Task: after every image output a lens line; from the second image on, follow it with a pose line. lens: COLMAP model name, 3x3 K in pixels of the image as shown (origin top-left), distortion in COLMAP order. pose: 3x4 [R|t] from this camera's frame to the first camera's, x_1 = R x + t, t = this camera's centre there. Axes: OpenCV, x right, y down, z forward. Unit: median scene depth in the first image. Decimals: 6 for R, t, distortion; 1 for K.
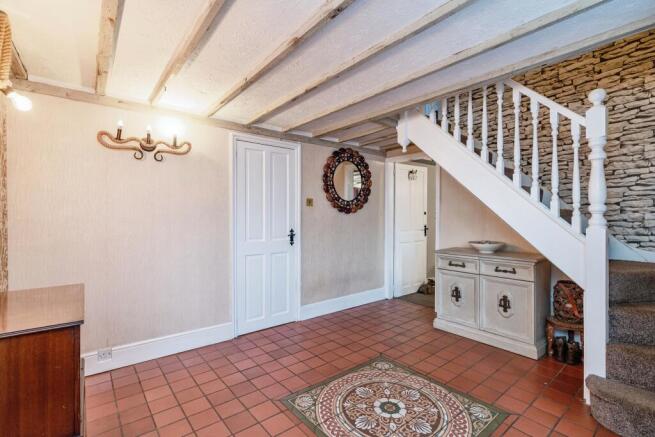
lens RADIAL K [[298.6, 0, 324.3], [0, 298.6, 218.5], [0, 0, 1]] dist [0.001603, 0.000081]
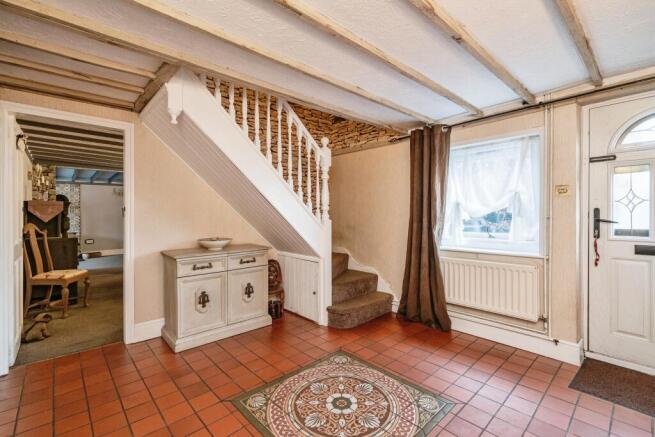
lens RADIAL K [[298.6, 0, 325.8], [0, 298.6, 214.6], [0, 0, 1]] dist [0.001603, 0.000081]
pose [[-0.062635, 0.002257, 0.998034, -0.549683], [0.016431, 0.999864, -0.001230, 0.004989], [-0.997901, 0.016322, -0.062664, 0.788353]]
